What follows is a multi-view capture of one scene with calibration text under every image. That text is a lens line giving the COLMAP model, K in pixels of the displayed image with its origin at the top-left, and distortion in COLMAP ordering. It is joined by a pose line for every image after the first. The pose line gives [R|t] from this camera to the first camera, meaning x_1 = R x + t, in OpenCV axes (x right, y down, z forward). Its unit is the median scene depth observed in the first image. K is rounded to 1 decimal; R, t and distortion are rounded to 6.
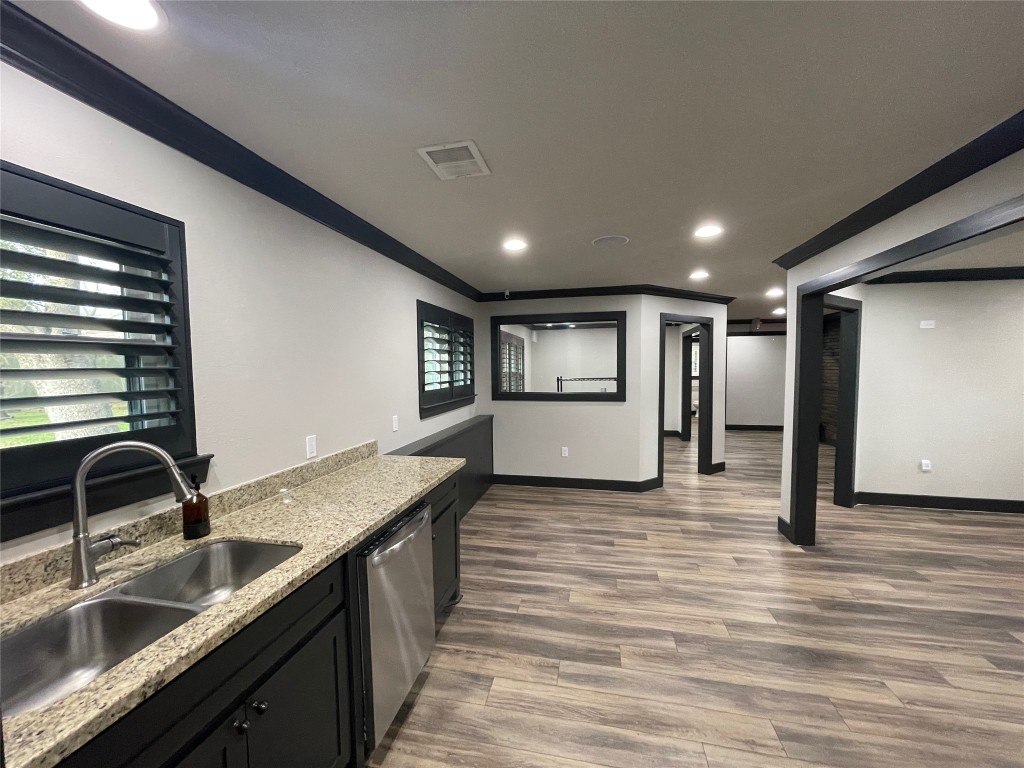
lens RADIAL K [[414.4, 0, 508.9], [0, 414.4, 390.7], [0, 0, 1]] dist [0.000797, 0.000064]
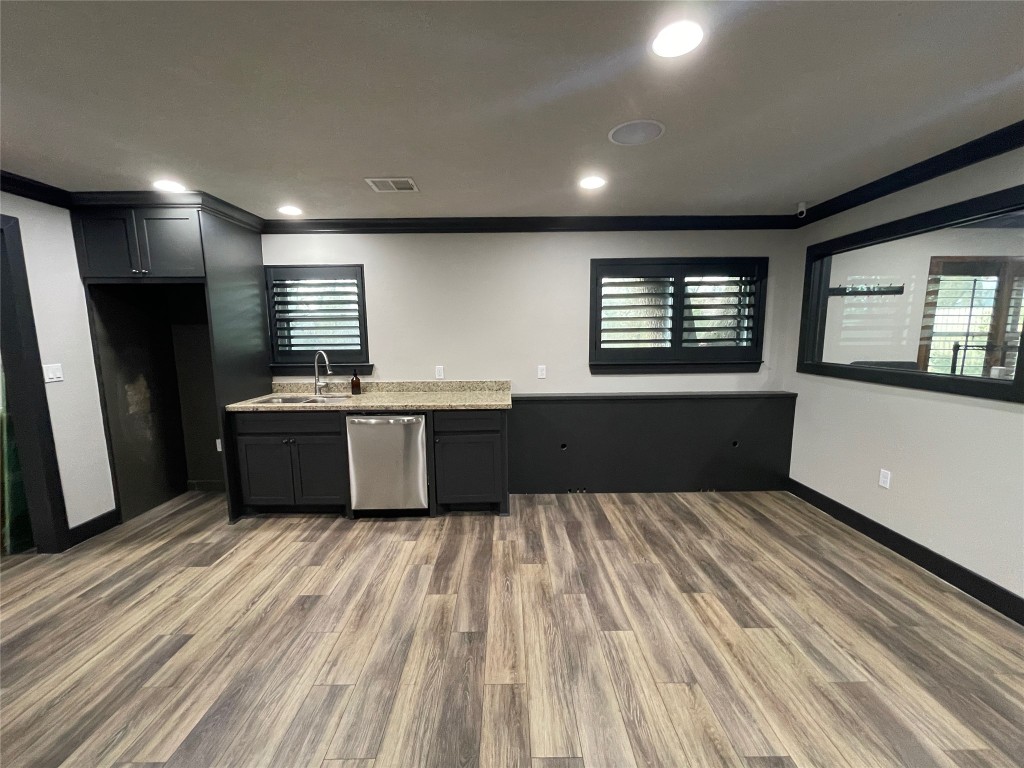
lens RADIAL K [[414.4, 0, 508.9], [0, 414.4, 390.7], [0, 0, 1]] dist [0.000797, 0.000064]
pose [[0.219711, 0.144383, -0.964822, 0.691362], [-0.050297, 0.989349, 0.136600, -0.021482], [0.974268, 0.018516, 0.224633, 0.498835]]
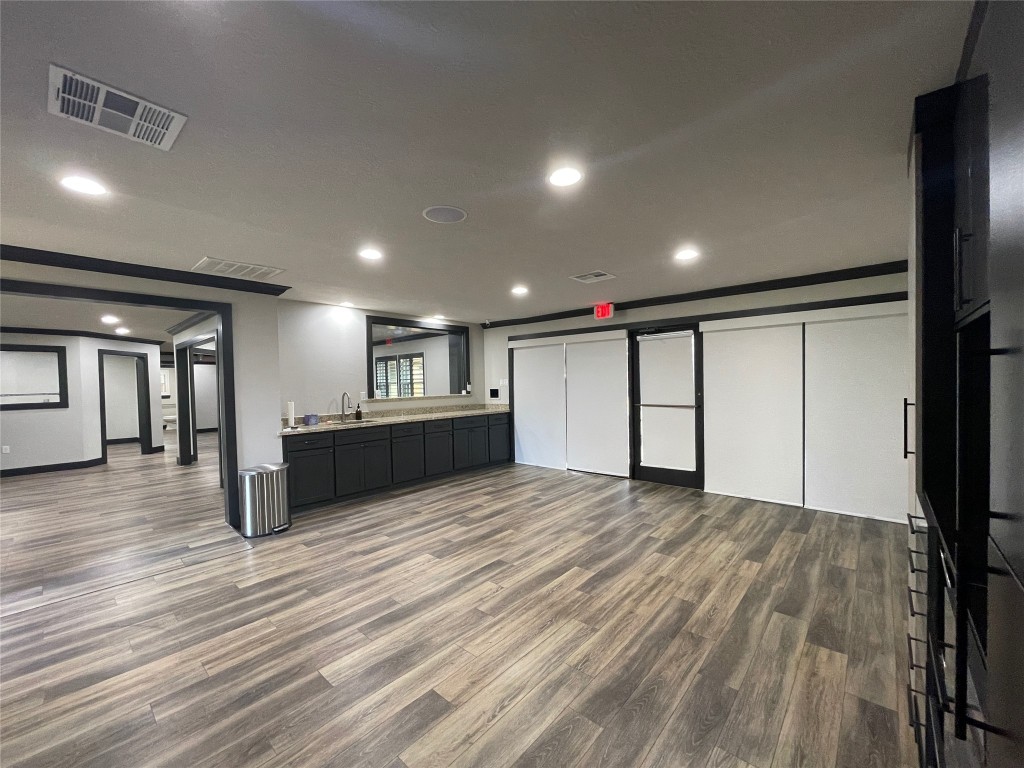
lens RADIAL K [[414.4, 0, 508.9], [0, 414.4, 390.7], [0, 0, 1]] dist [0.000797, 0.000064]
pose [[0.492420, -0.018630, 0.870158, -0.281298], [0.070230, 0.997361, -0.018390, 0.126442], [-0.867520, 0.070166, 0.492429, -1.331043]]
